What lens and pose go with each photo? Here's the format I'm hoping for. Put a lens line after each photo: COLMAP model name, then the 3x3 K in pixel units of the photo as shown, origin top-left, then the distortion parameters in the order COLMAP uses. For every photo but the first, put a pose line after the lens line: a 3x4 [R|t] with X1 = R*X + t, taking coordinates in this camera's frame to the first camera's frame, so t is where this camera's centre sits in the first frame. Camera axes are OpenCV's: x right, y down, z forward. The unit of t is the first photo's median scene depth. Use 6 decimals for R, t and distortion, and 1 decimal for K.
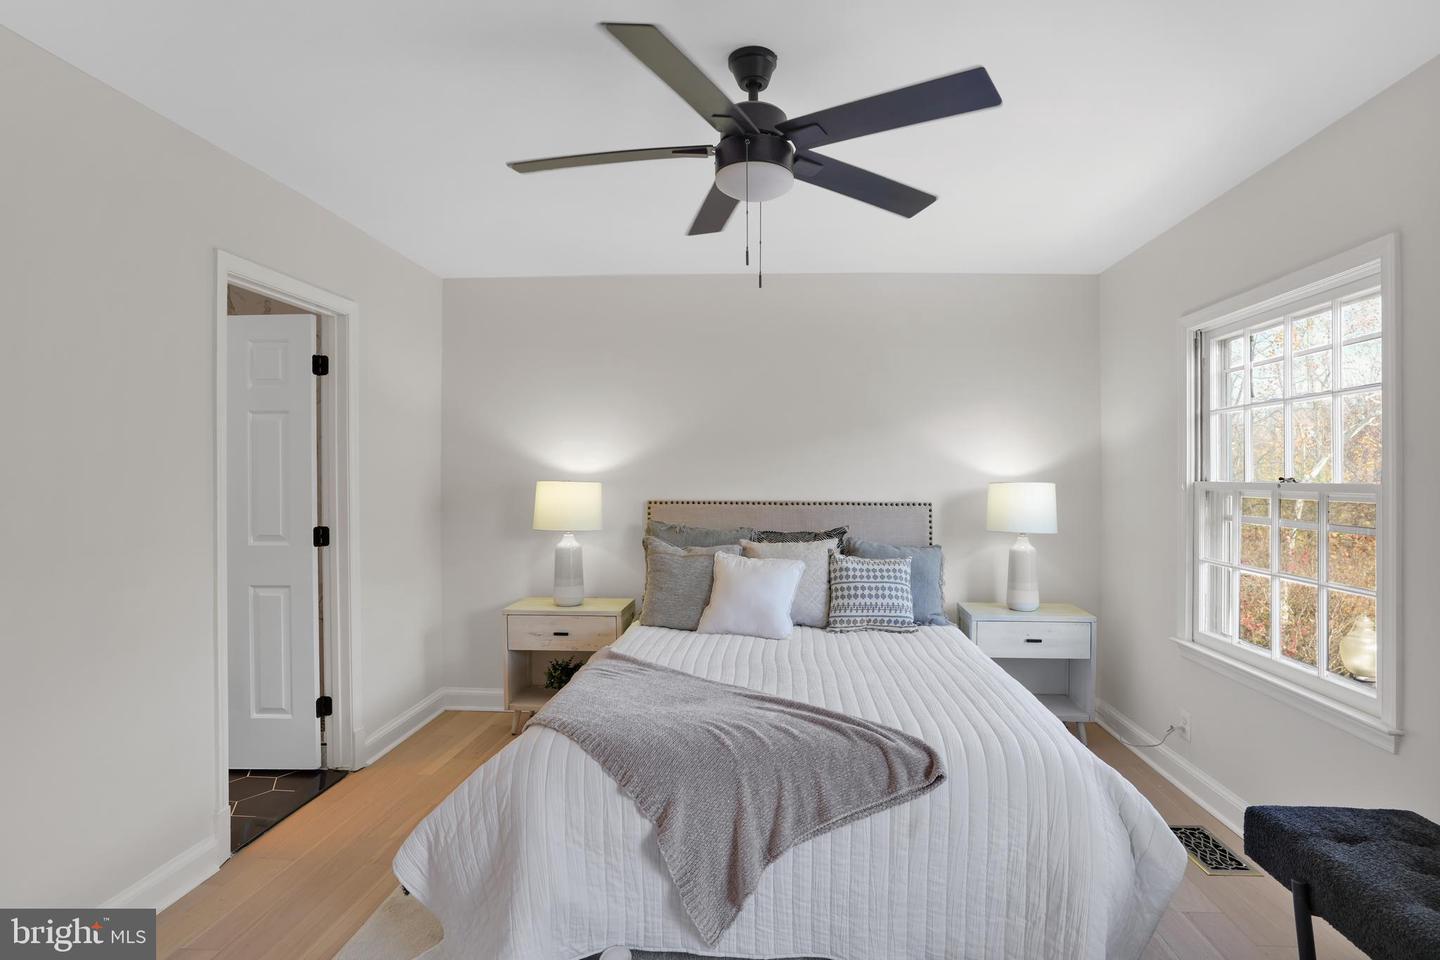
lens RADIAL K [[736.7, 0, 717.9], [0, 736.7, 472.9], [0, 0, 1]] dist [-0.052564, -0.000328]
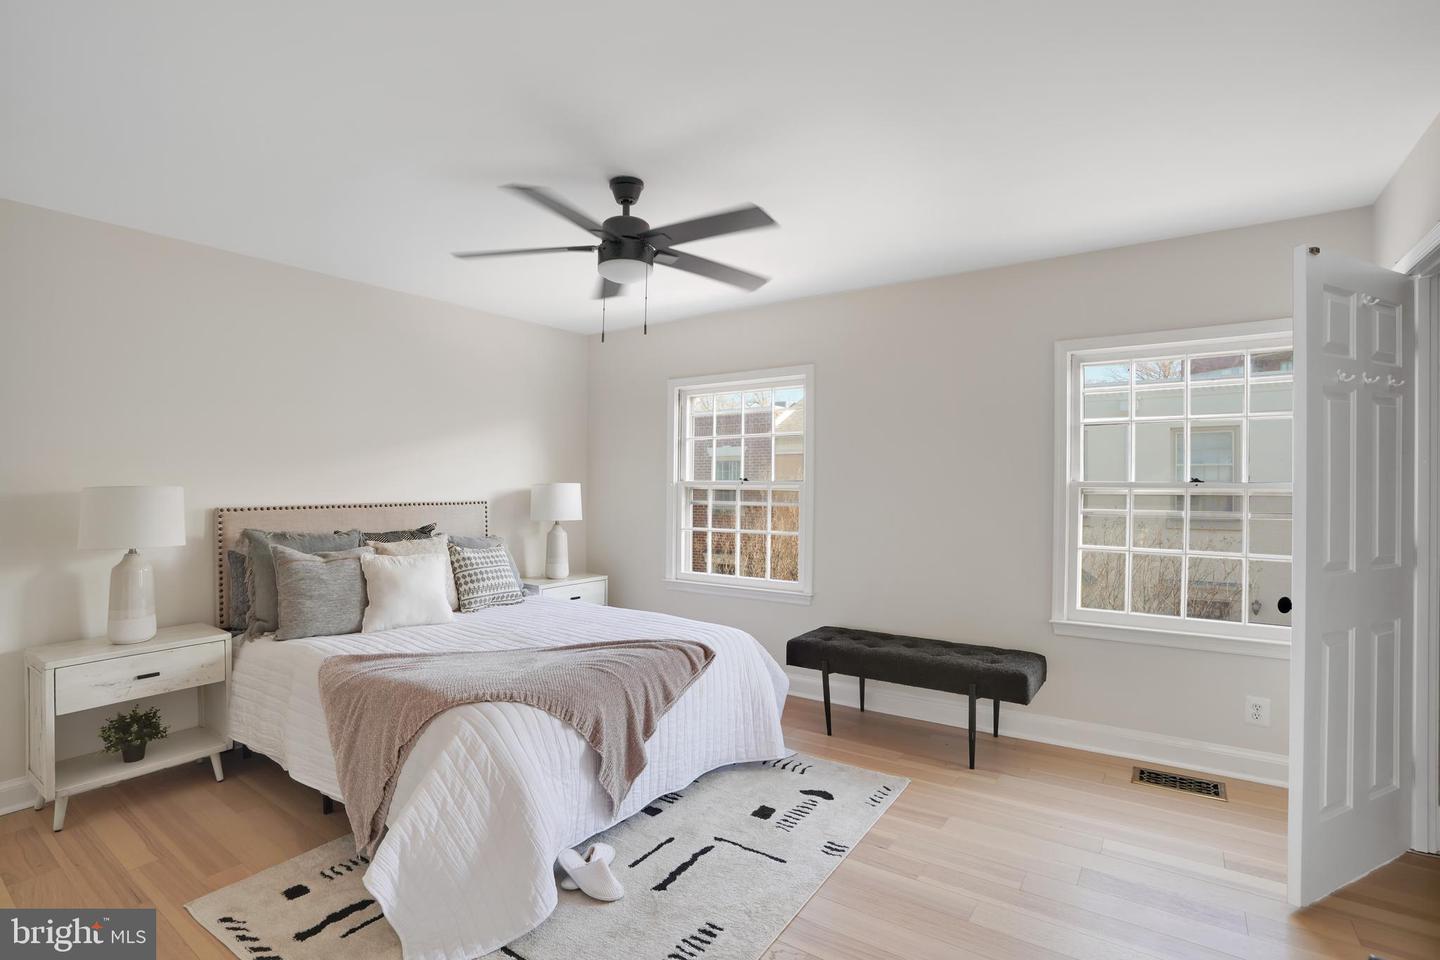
lens RADIAL K [[736.7, 0, 717.9], [0, 736.7, 472.9], [0, 0, 1]] dist [-0.052564, -0.000328]
pose [[0.491476, 0.003806, 0.870883, -0.668280], [-0.000227, 0.999991, -0.004243, -0.000720], [-0.870891, 0.001888, 0.491472, 0.080677]]
